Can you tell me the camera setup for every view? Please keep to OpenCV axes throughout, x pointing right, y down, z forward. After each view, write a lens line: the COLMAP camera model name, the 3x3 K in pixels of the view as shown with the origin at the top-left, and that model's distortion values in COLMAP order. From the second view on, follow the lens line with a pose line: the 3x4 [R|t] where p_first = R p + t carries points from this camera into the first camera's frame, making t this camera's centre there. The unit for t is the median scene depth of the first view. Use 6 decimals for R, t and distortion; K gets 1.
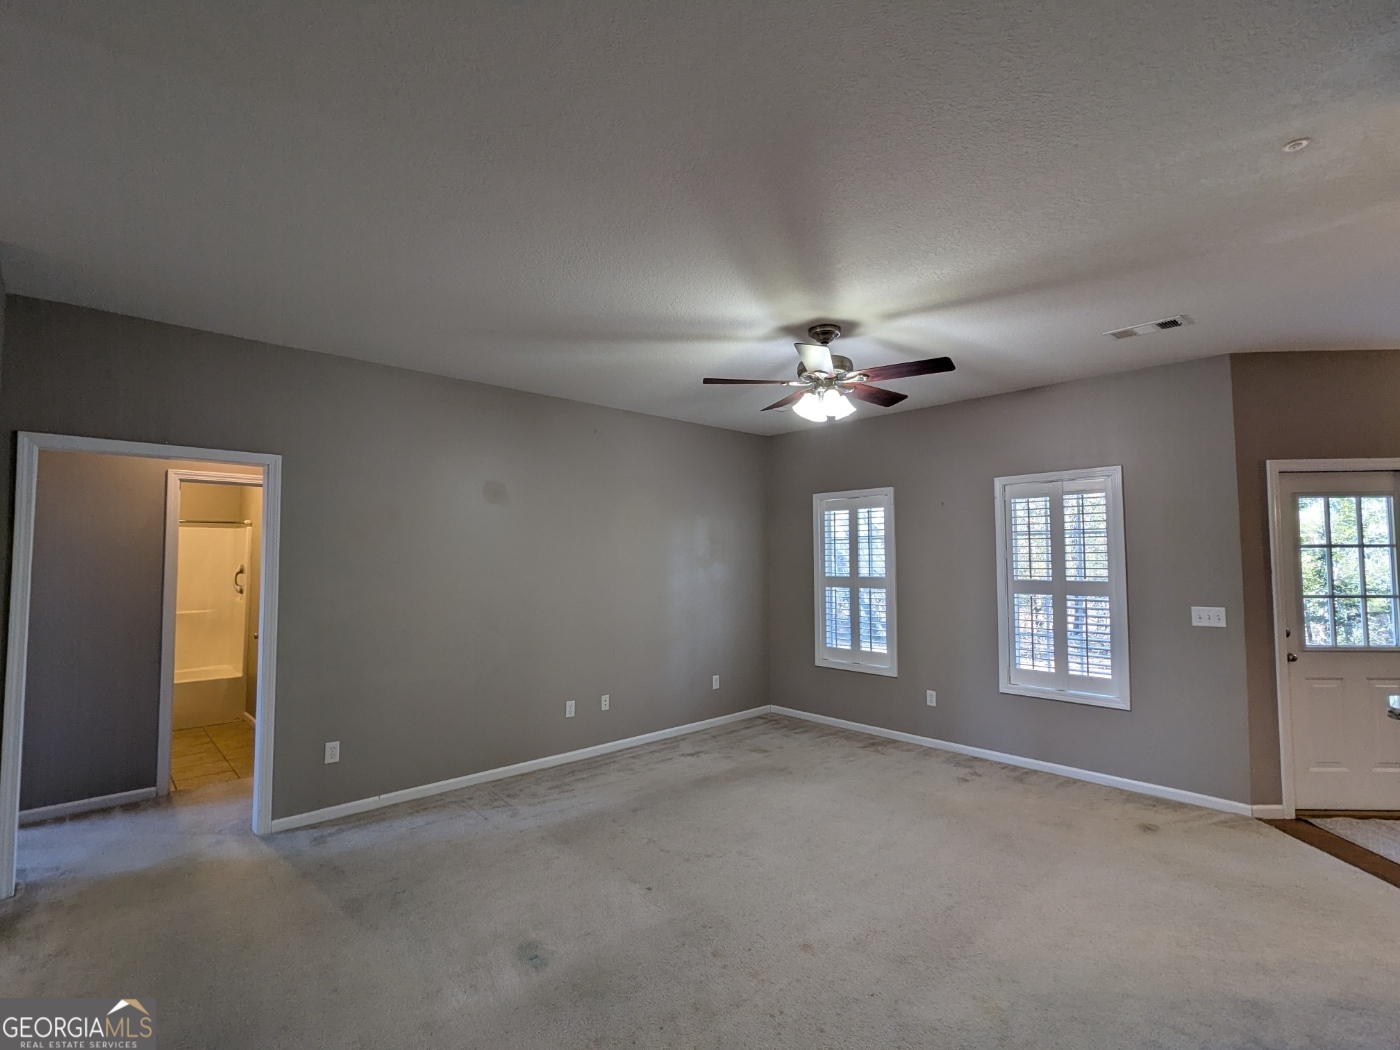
lens RADIAL K [[652.6, 0, 700.0], [0, 652.6, 525.0], [0, 0, 1]] dist [-0.001153, -0.000032]
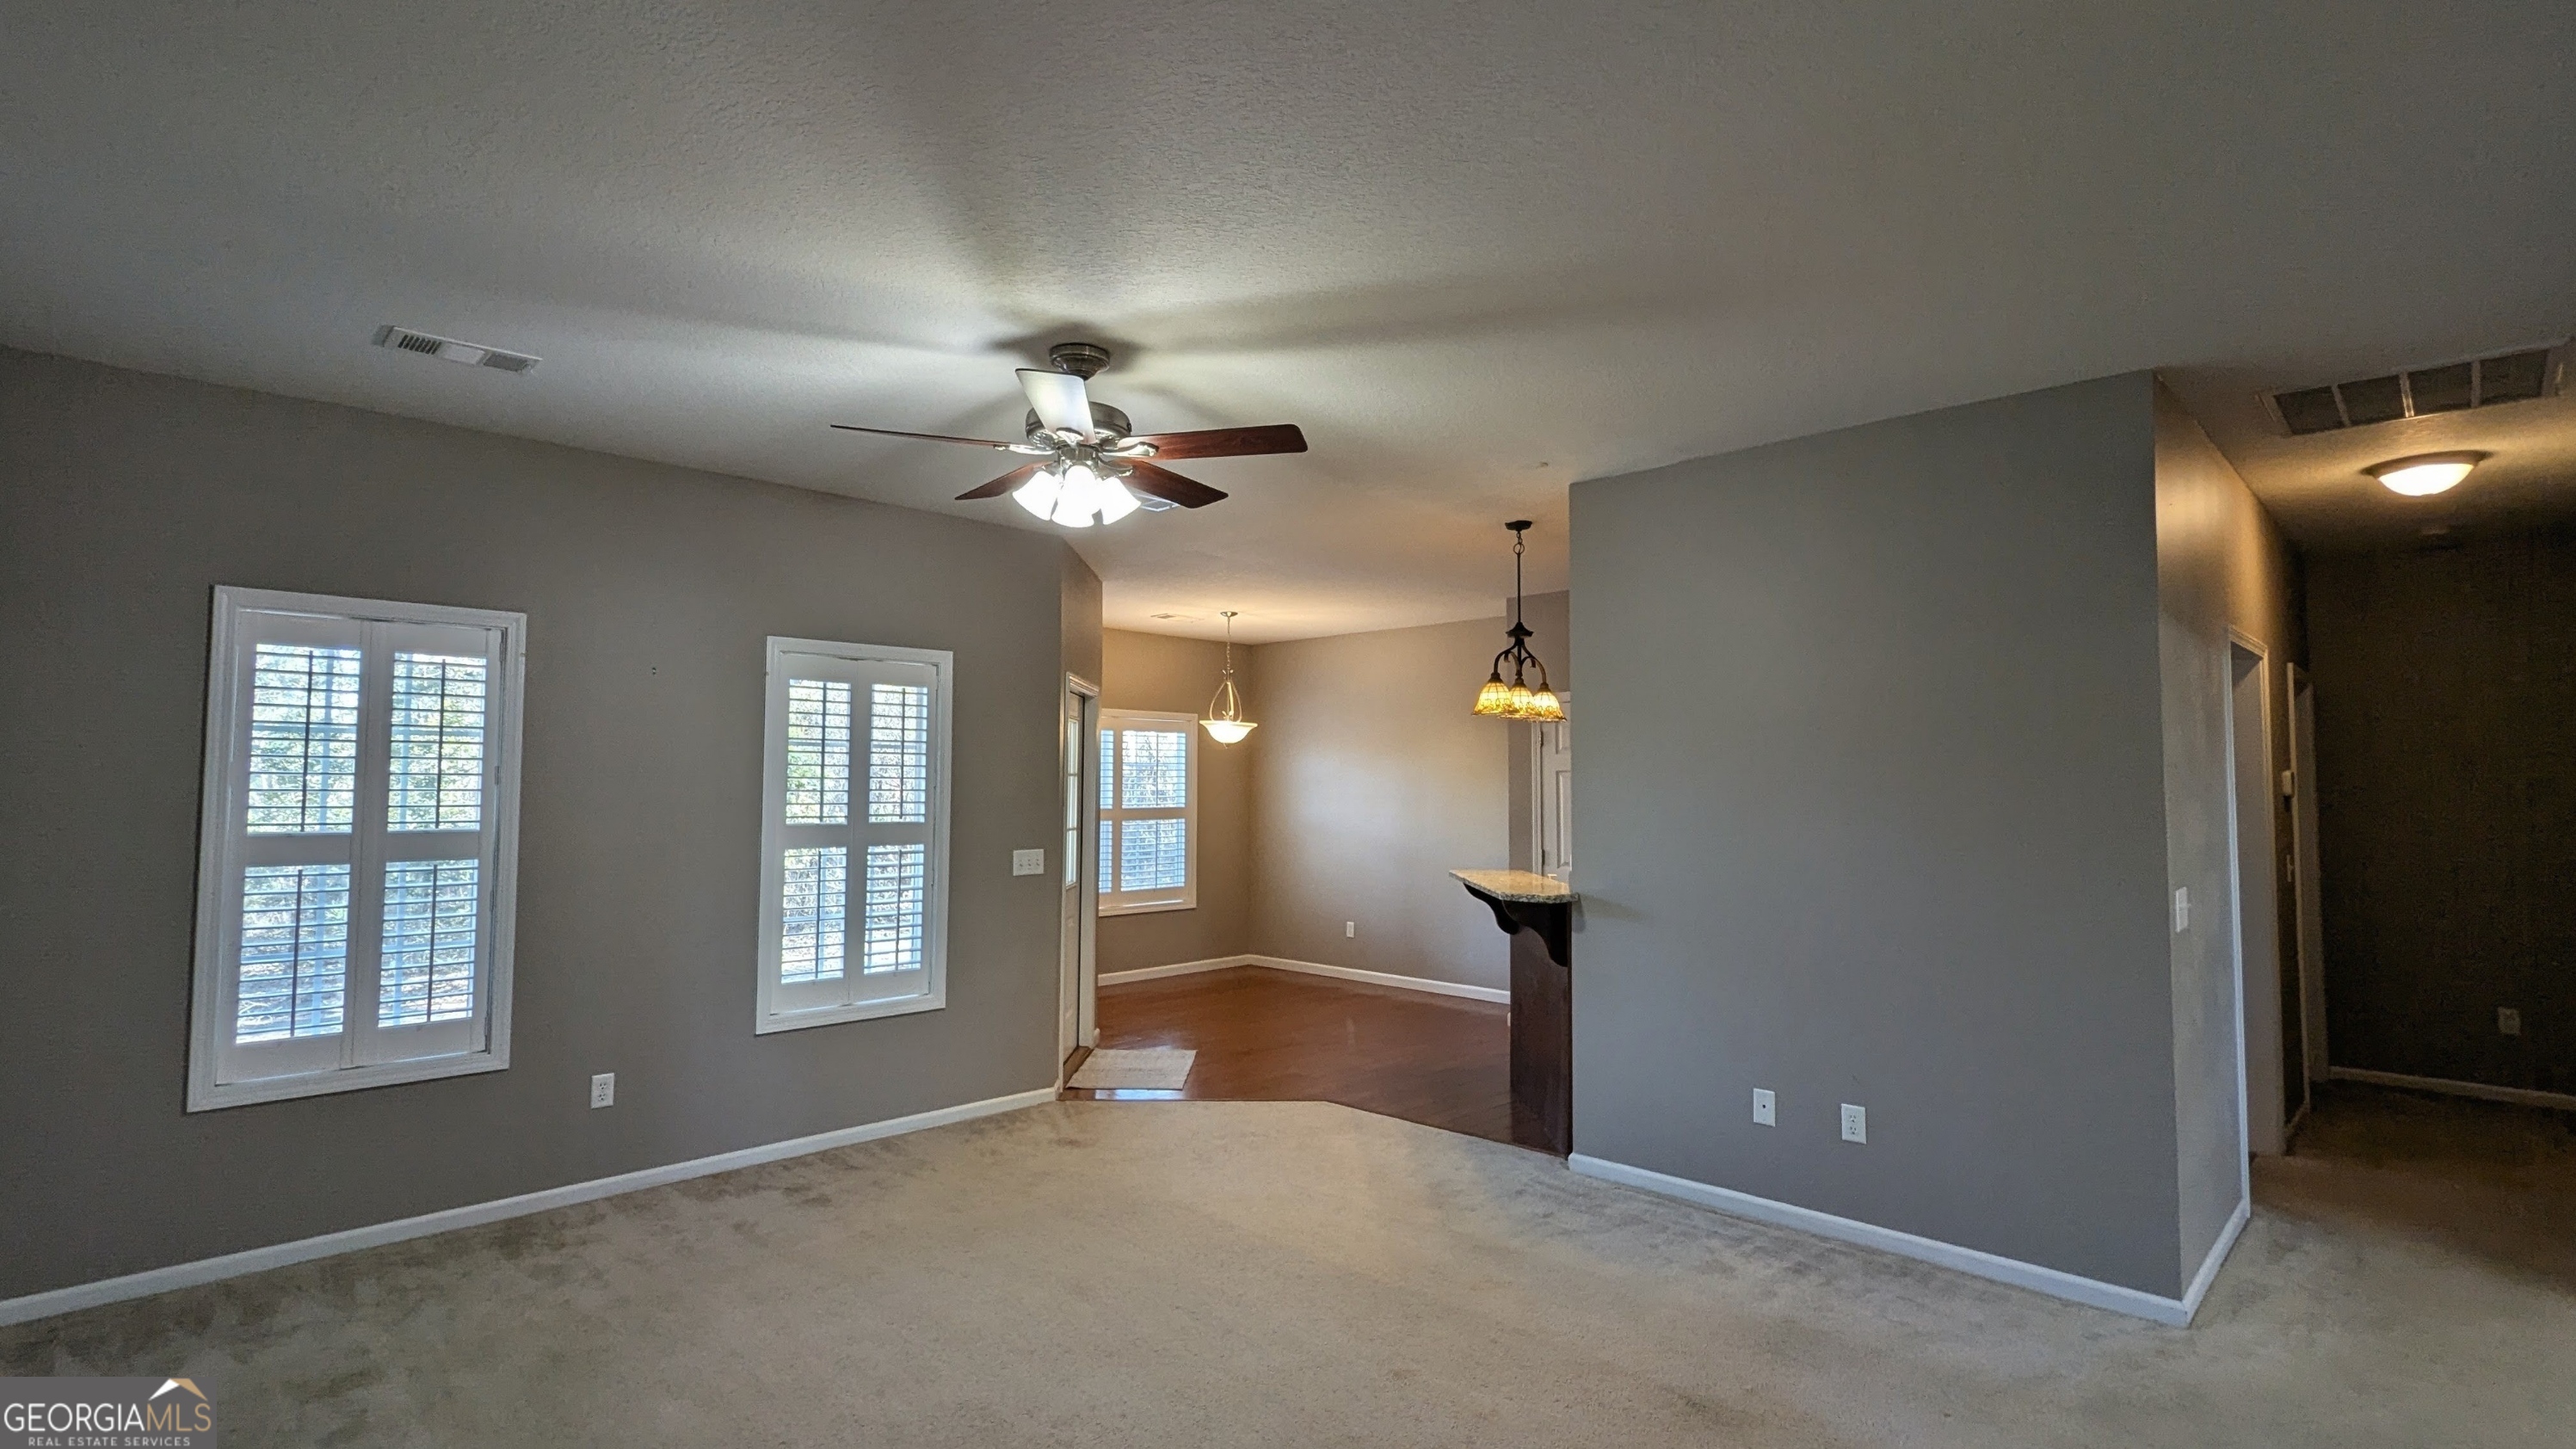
lens RADIAL K [[1218.5, 0, 1288.0], [0, 1218.5, 724.5], [0, 0, 1]] dist [-0.000575, -0.000008]
pose [[-0.032951, 0.054837, 0.997951, -0.588909], [-0.056625, 0.996787, -0.056643, 0.034840], [-0.997852, -0.058375, -0.029740, 0.628616]]
